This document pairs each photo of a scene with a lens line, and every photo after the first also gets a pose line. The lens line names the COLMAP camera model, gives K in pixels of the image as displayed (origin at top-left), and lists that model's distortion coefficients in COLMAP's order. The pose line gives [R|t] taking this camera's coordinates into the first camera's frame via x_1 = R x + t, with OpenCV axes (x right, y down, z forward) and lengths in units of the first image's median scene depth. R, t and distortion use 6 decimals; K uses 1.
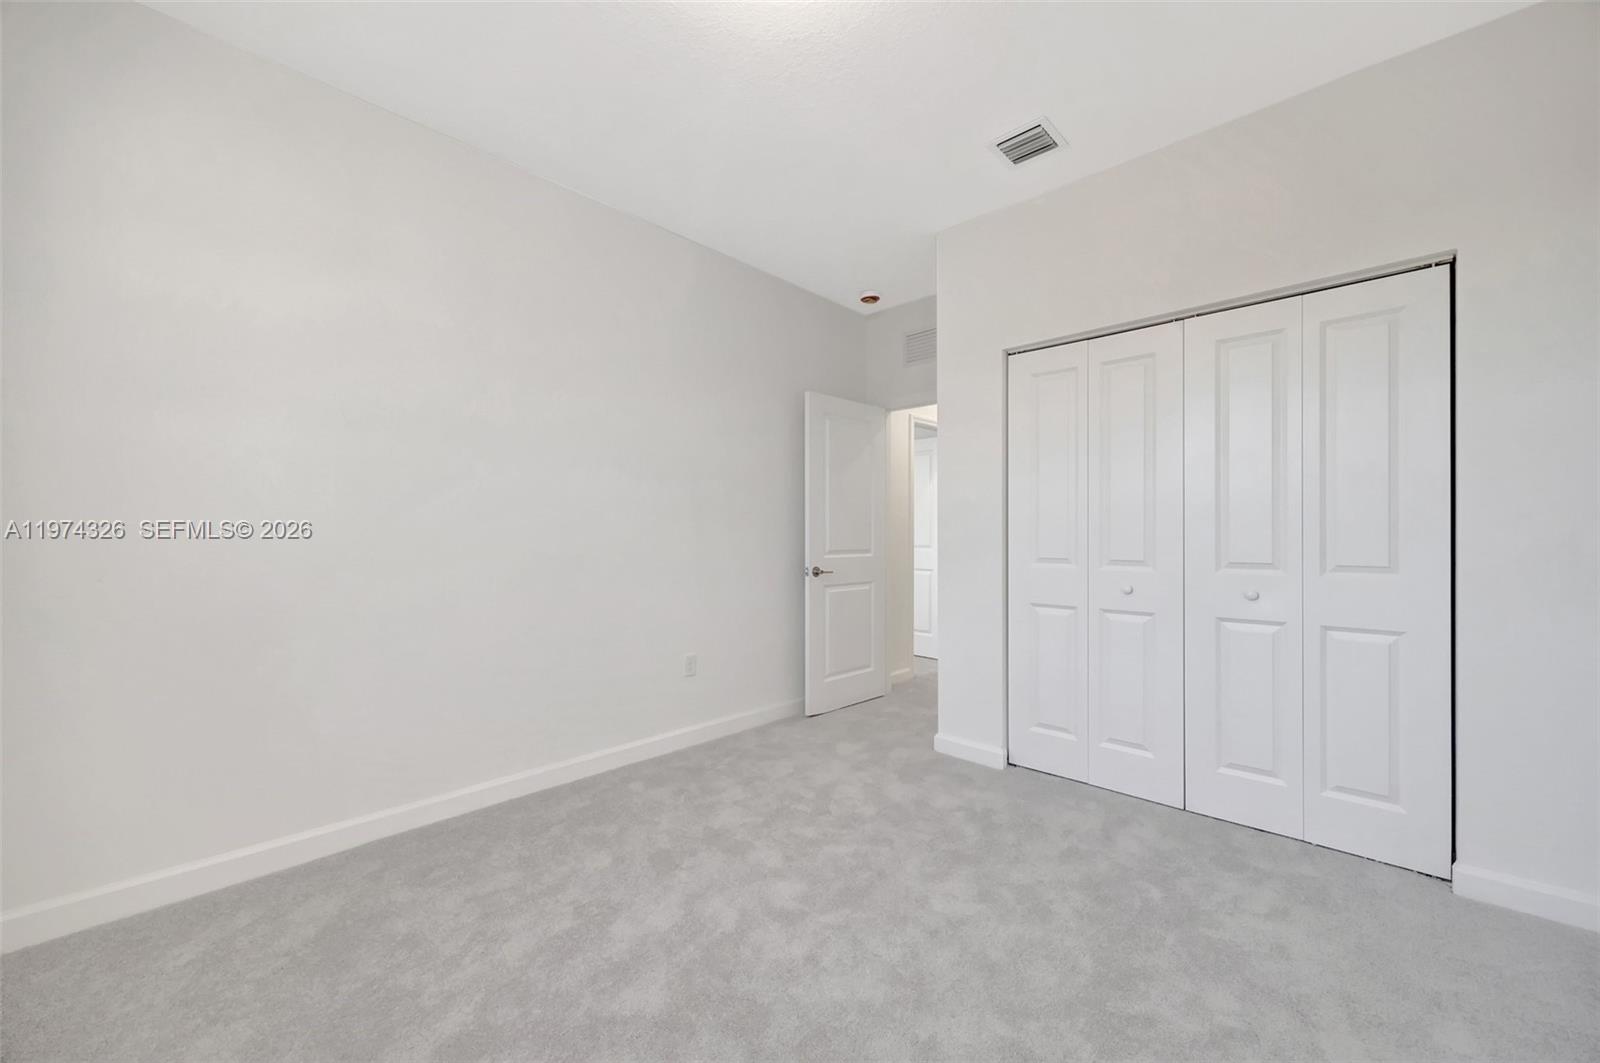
lens RADIAL K [[616.8, 0, 800.0], [0, 616.8, 531.5], [0, 0, 1]] dist [-0.000186, -0.000005]
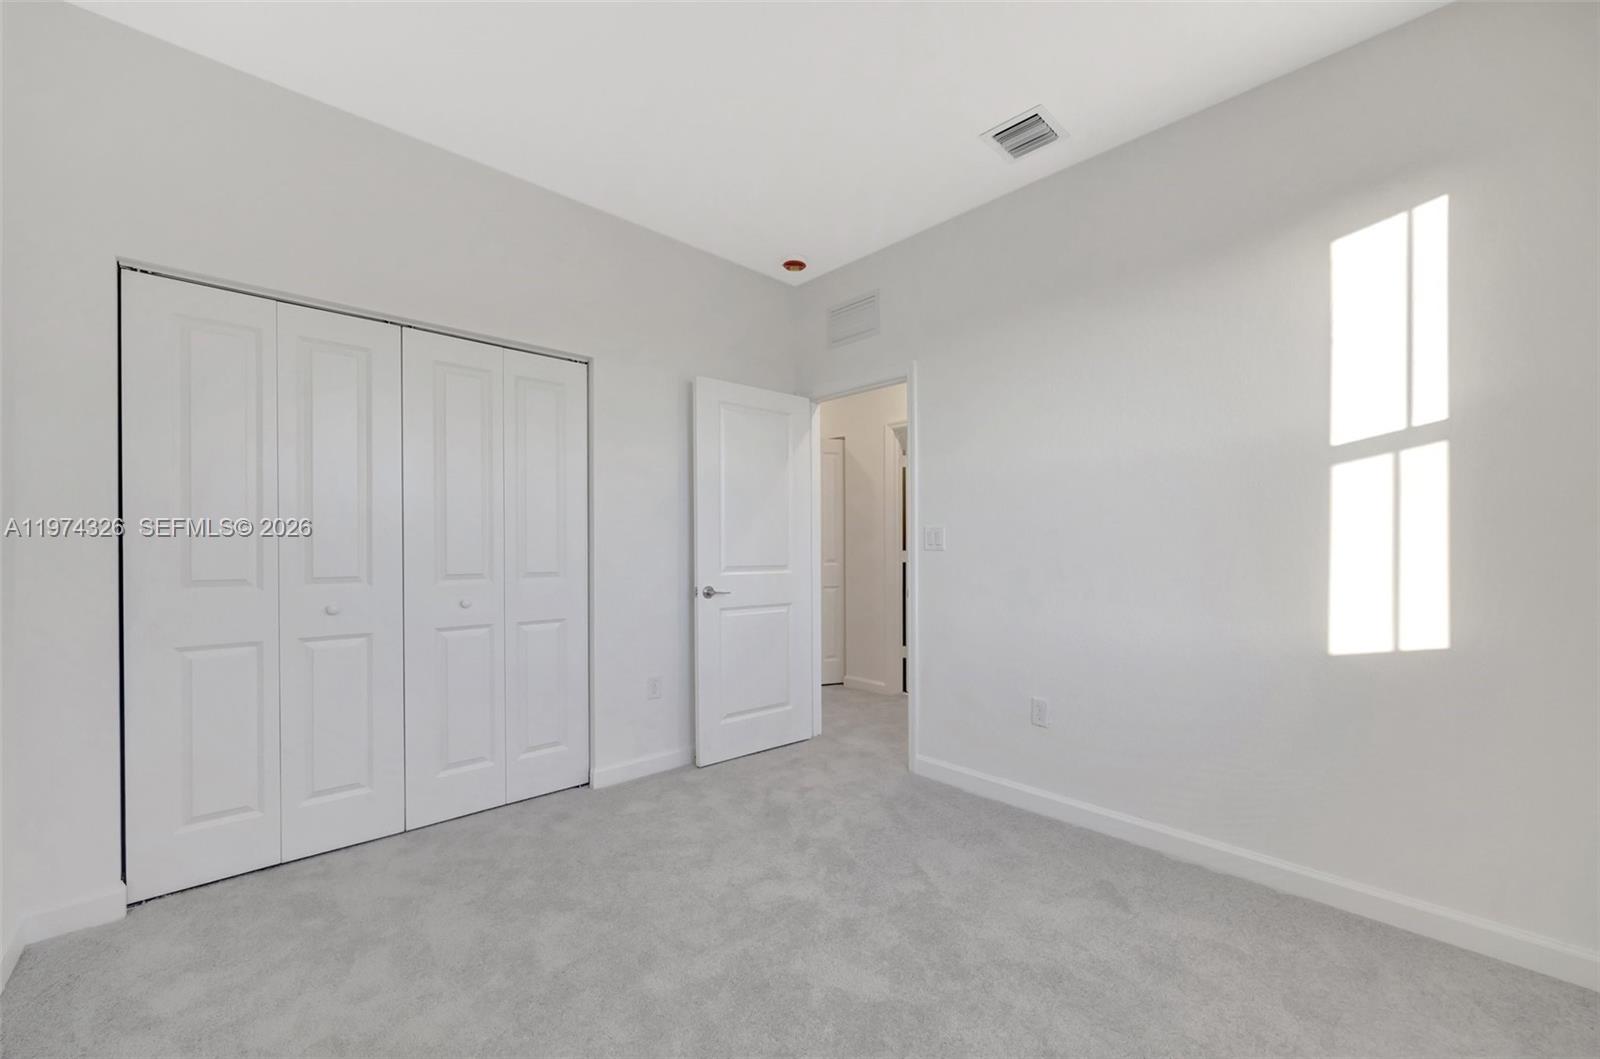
lens RADIAL K [[625.9, 0, 800.0], [0, 625.9, 529.5], [0, 0, 1]] dist [-0.001777, -0.000190]
pose [[0.059542, 0.028773, 0.997811, -0.341619], [-0.006237, 0.999576, -0.028452, 0.000872], [-0.998206, -0.004530, 0.059696, 0.332511]]
